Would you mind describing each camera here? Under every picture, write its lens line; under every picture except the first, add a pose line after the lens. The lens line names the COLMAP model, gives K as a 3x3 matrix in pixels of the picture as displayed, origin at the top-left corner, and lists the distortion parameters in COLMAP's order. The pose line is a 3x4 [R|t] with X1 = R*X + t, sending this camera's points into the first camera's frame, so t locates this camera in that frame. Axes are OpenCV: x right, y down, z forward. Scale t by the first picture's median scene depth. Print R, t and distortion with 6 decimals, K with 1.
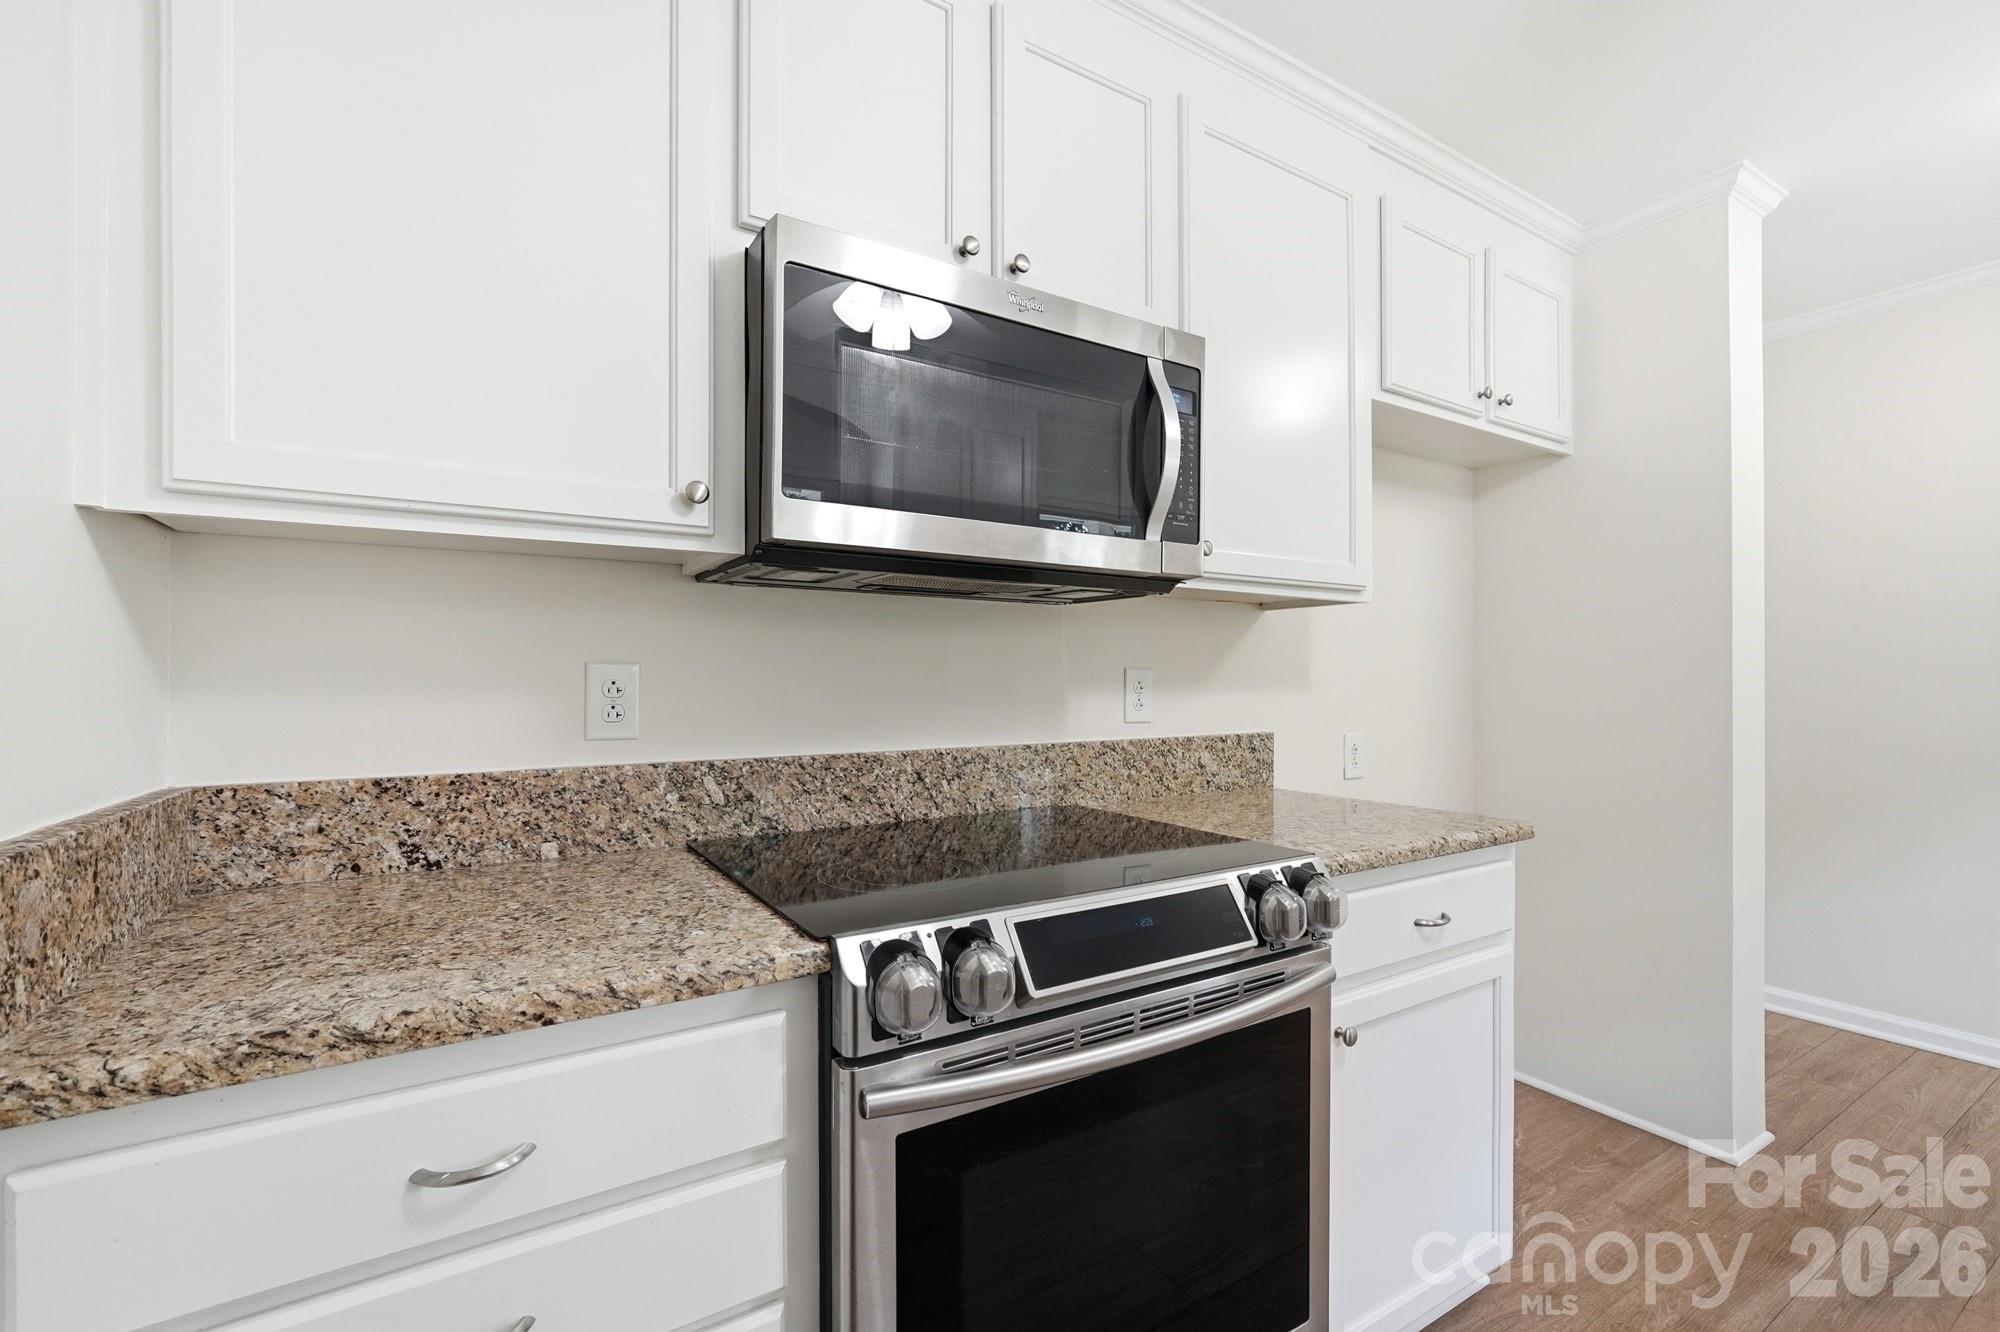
lens RADIAL K [[861.7, 0, 1003.5], [0, 861.7, 675.3], [0, 0, 1]] dist [-0.002216, 0.001454]
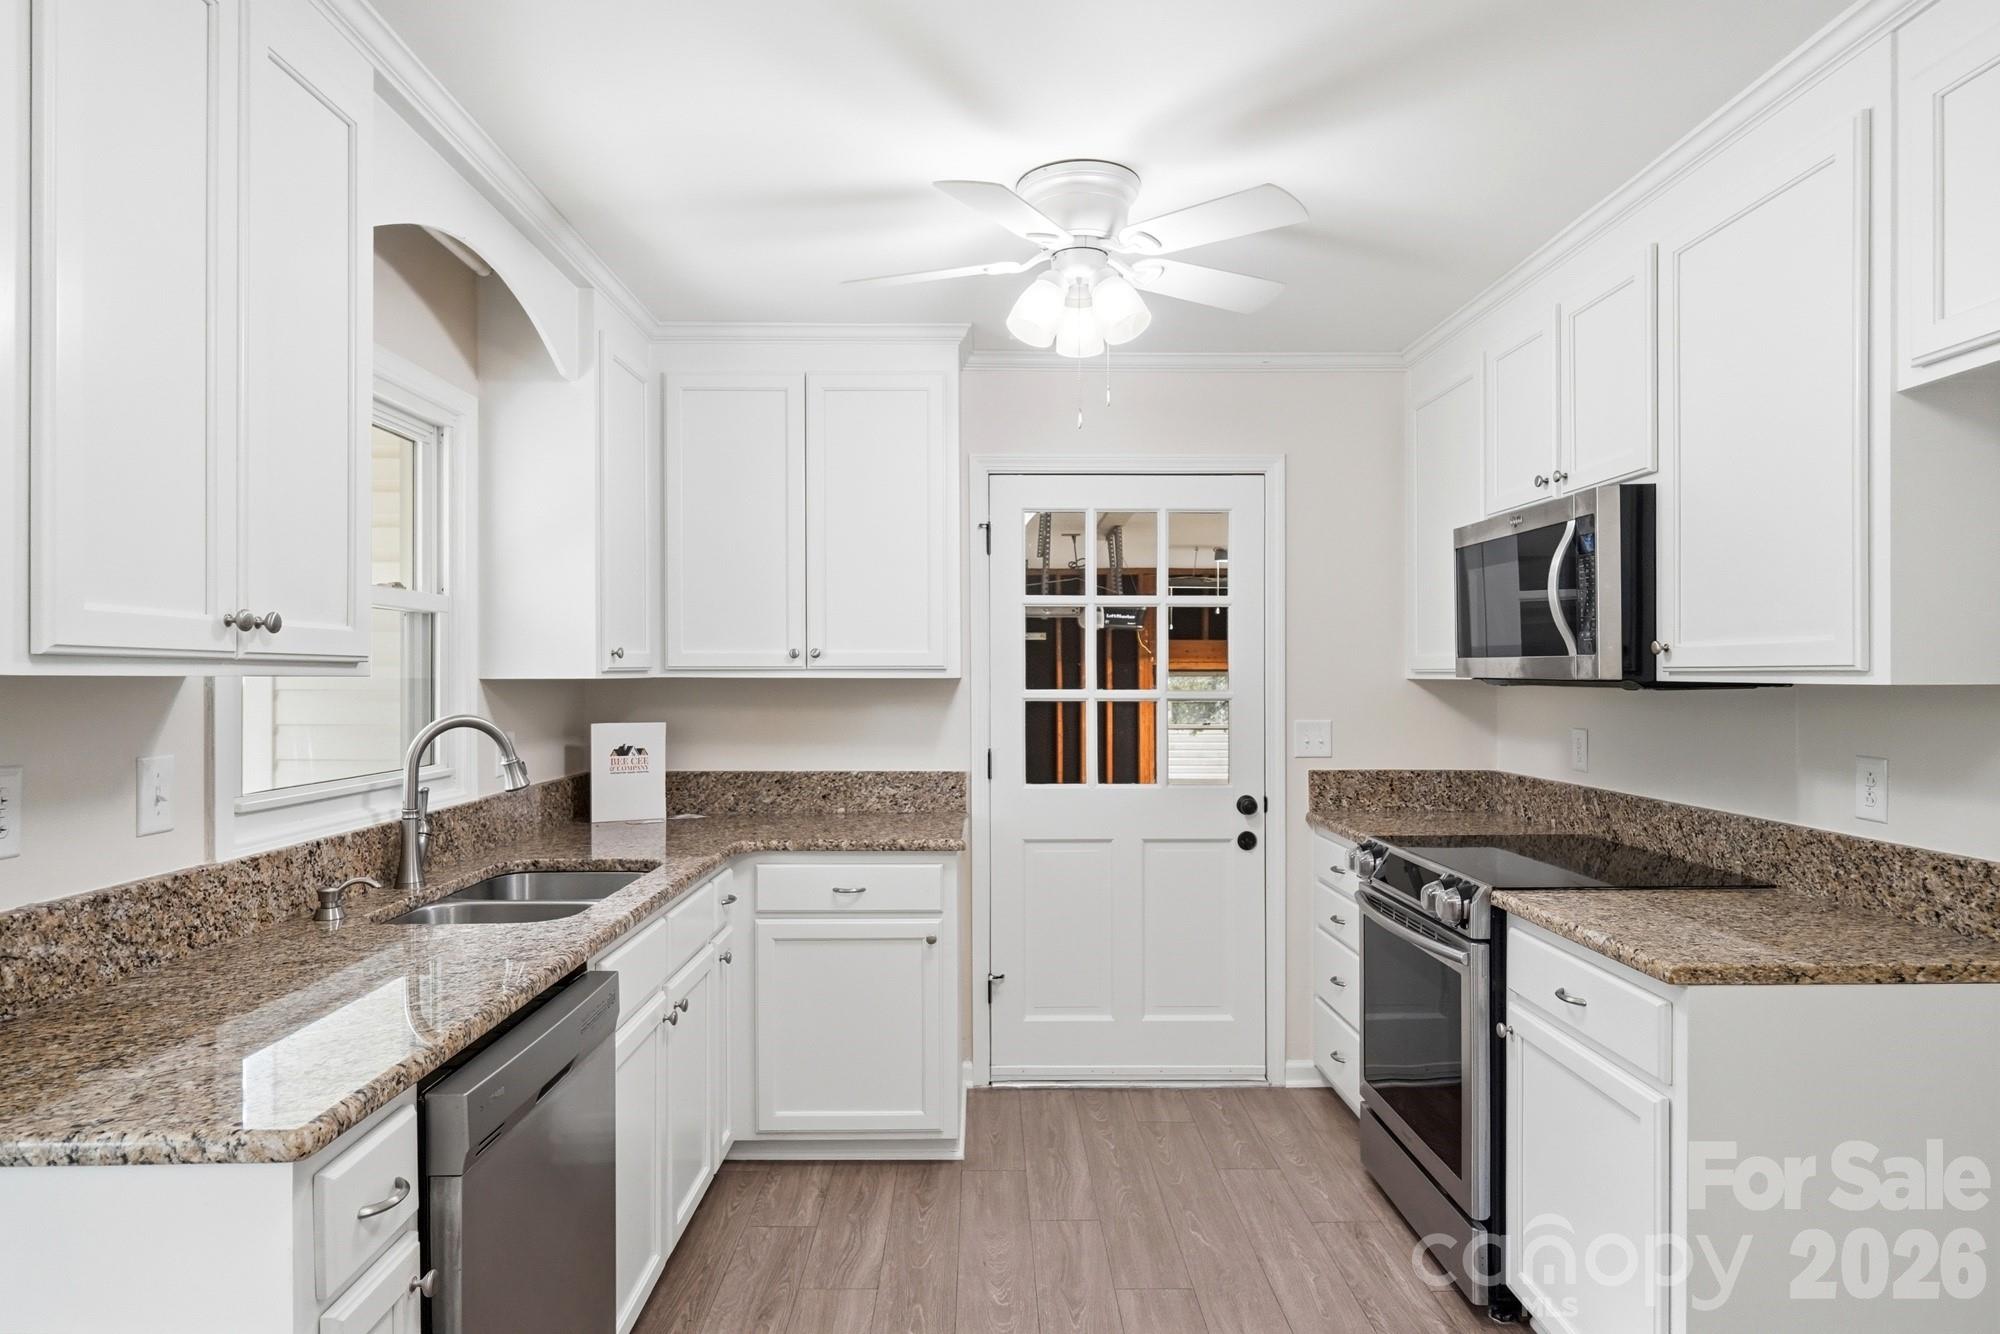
lens RADIAL K [[861.7, 0, 998.5], [0, 861.7, 677.3], [0, 0, 1]] dist [-0.002216, 0.001454]
pose [[-0.519338, -0.007289, -0.854538, 1.572521], [0.008182, 0.999875, -0.013502, -0.096585], [0.854530, -0.014004, -0.519214, 0.829276]]
